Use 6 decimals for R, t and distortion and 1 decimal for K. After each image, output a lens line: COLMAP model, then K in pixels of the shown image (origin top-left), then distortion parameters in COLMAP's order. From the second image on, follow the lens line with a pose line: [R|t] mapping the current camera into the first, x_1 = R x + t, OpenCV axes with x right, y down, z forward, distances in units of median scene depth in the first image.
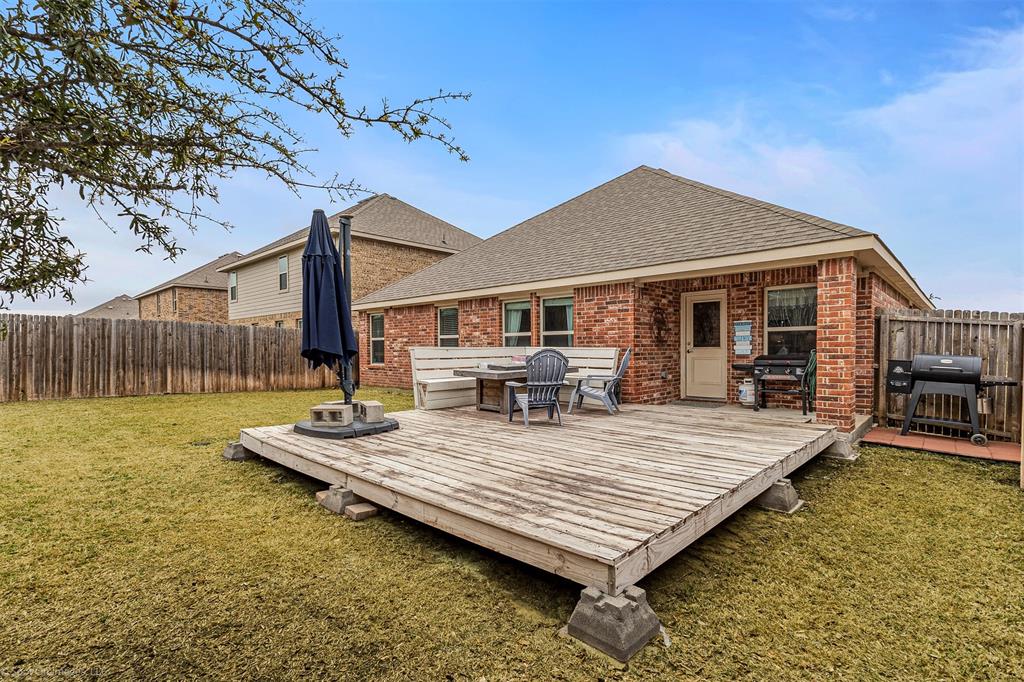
lens RADIAL K [[473.5, 0, 510.1], [0, 473.5, 346.8], [0, 0, 1]] dist [0.023191, -0.004989]
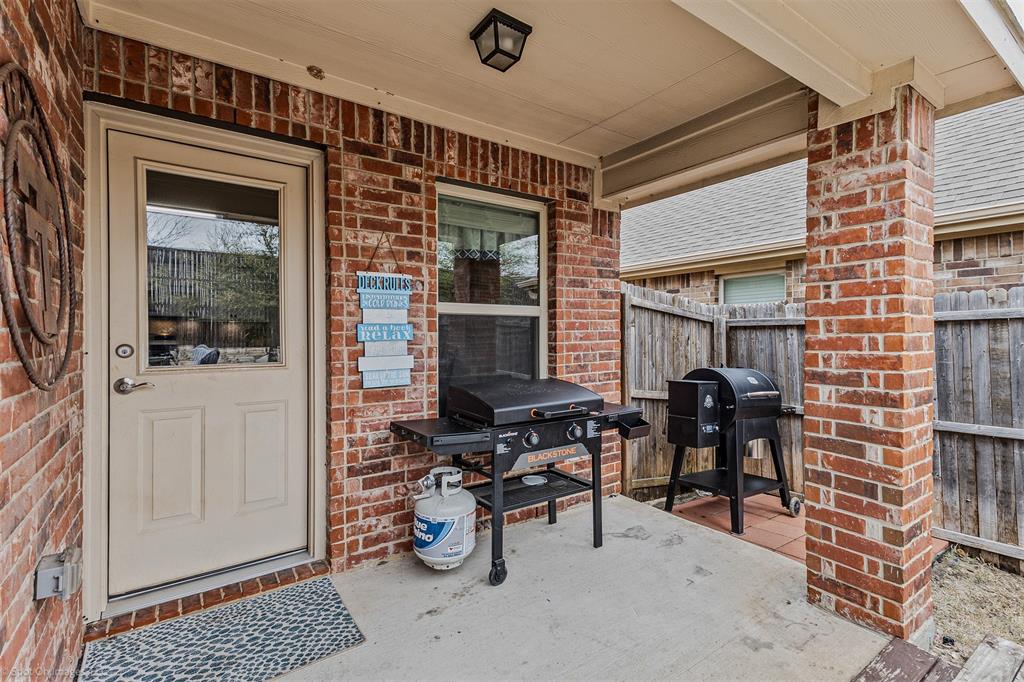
lens RADIAL K [[473.5, 0, 512.0], [0, 473.5, 340.6], [0, 0, 1]] dist [0.023191, -0.004989]
pose [[0.203271, -0.000101, 0.979122, 0.528753], [0.001280, 0.999999, -0.000162, -0.031037], [-0.979122, 0.001286, 0.203271, 2.115648]]
